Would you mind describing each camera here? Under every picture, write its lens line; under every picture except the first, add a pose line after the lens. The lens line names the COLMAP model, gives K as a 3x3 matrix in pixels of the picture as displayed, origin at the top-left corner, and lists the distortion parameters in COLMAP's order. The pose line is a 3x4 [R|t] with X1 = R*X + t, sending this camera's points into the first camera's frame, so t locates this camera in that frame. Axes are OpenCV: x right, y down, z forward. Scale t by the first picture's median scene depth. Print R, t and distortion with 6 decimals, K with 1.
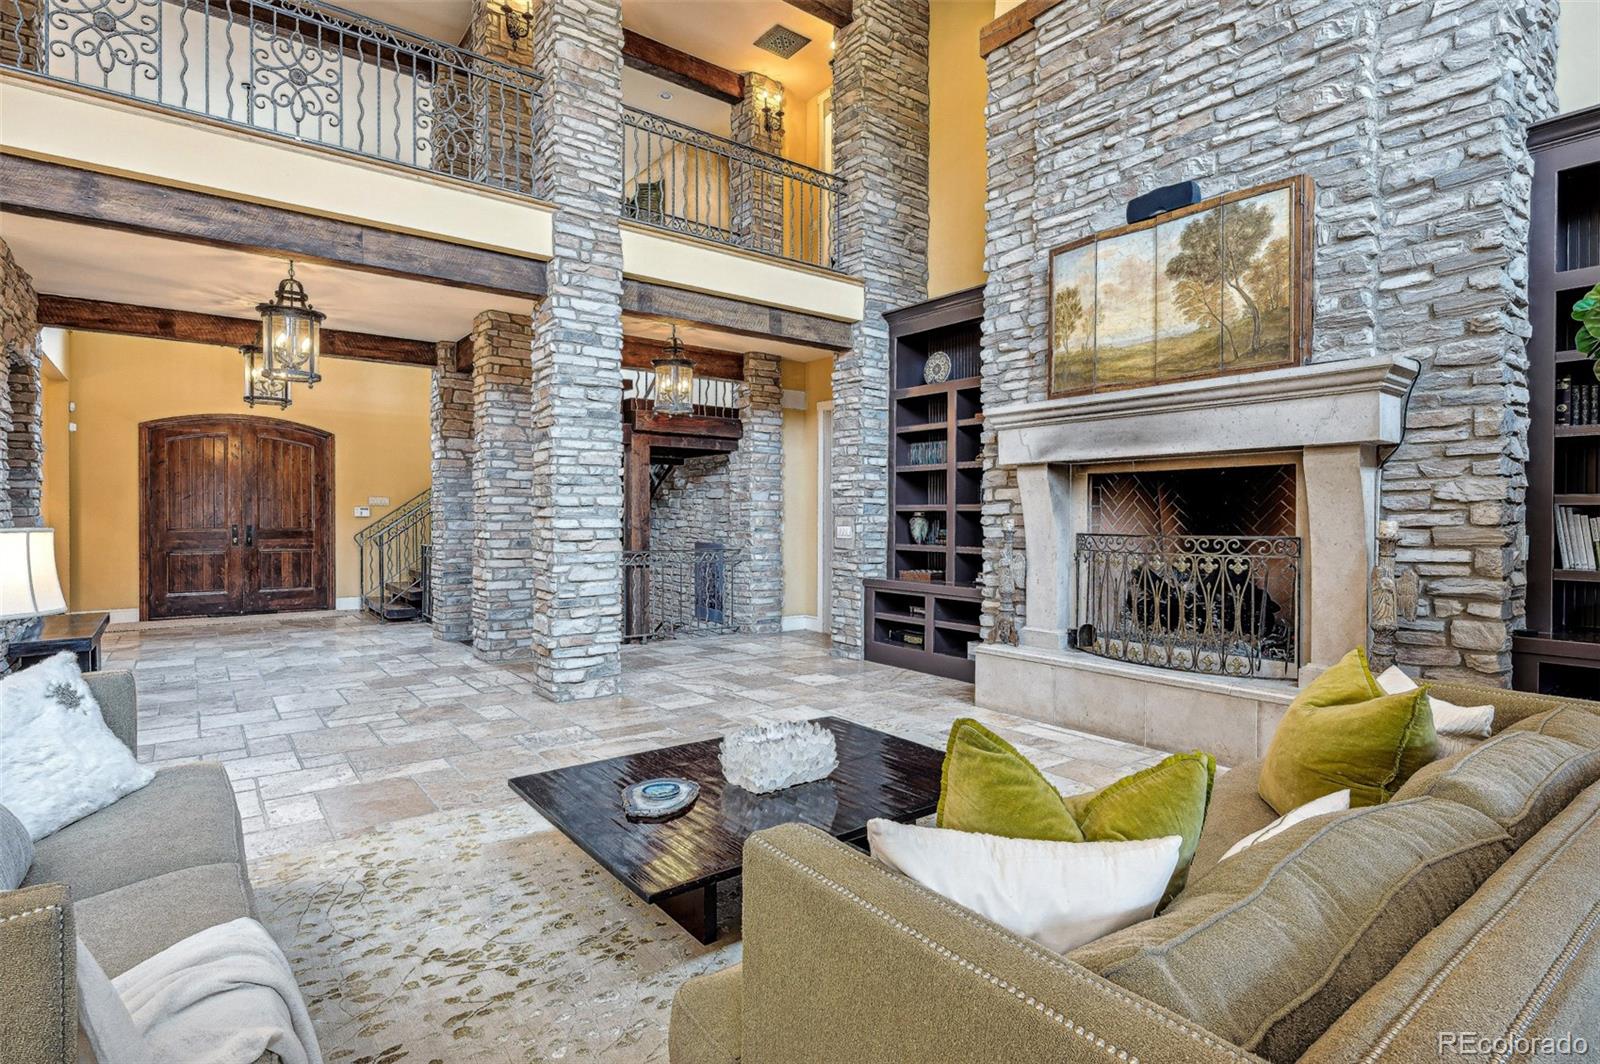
lens RADIAL K [[812.2, 0, 796.9], [0, 812.2, 528.8], [0, 0, 1]] dist [-0.005013, -0.001565]
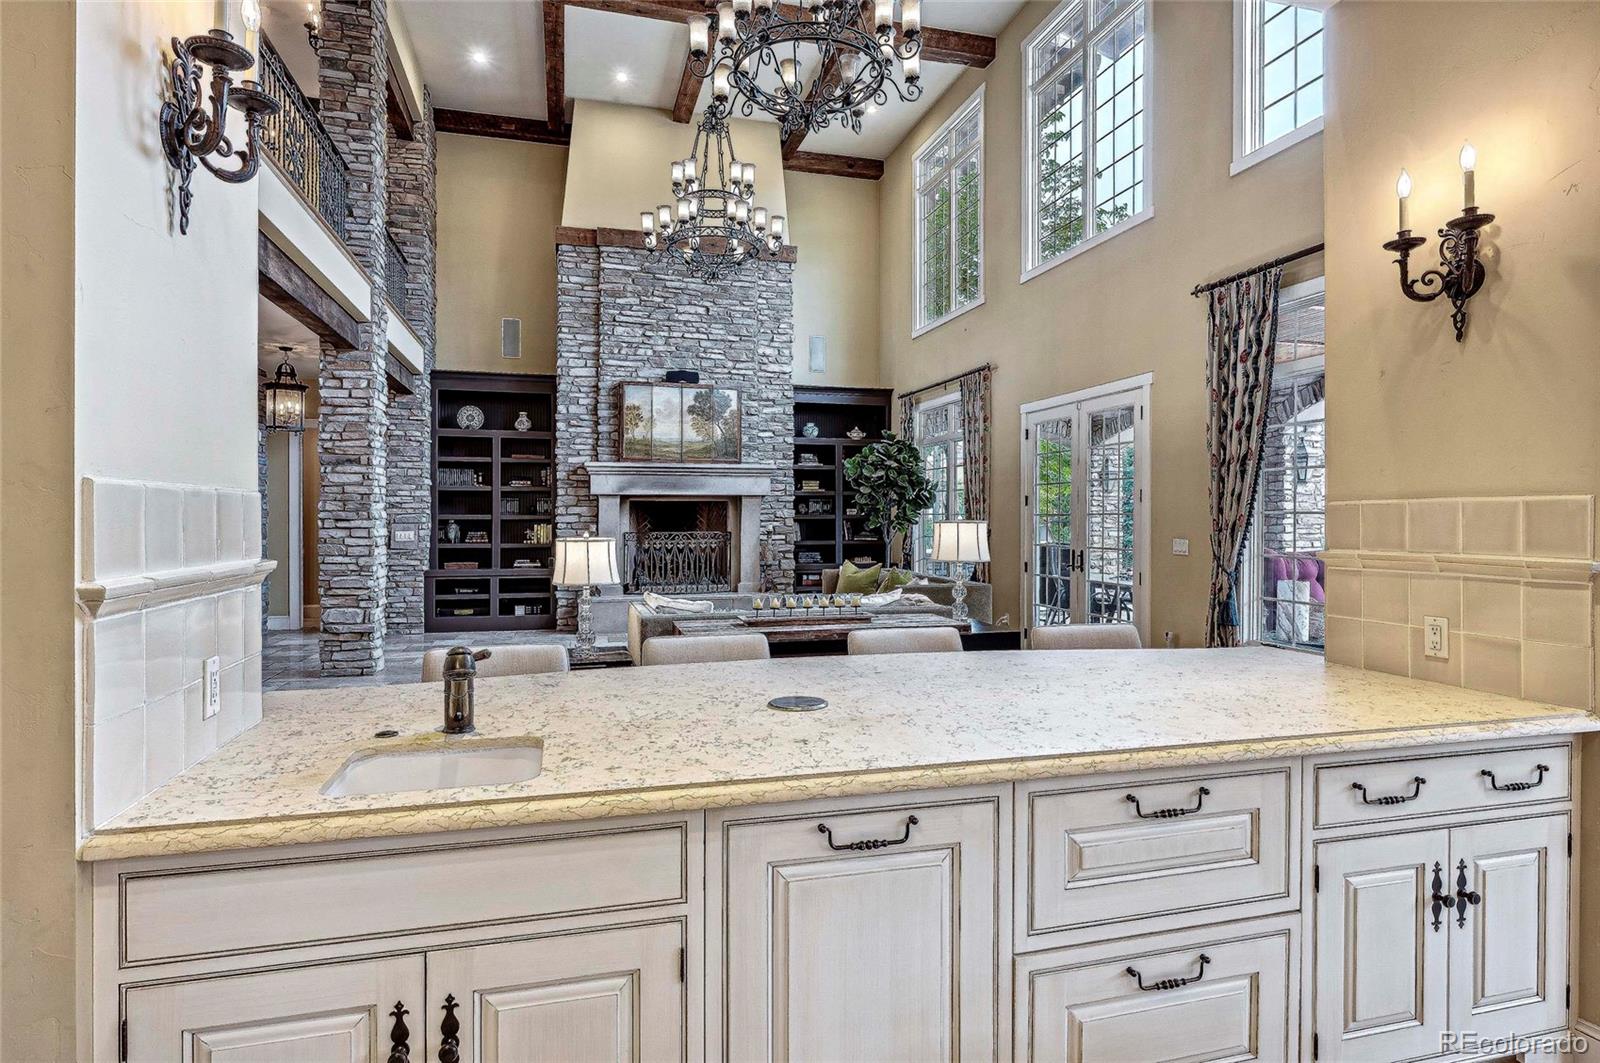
lens RADIAL K [[849.8, 0, 798.9], [0, 849.8, 524.7], [0, 0, 1]] dist [0.001579, 0.000089]
pose [[0.362670, -0.013146, 0.931825, -1.508730], [0.012544, 0.999879, 0.009224, -0.028125], [-0.931833, 0.008344, 0.362791, -0.096372]]
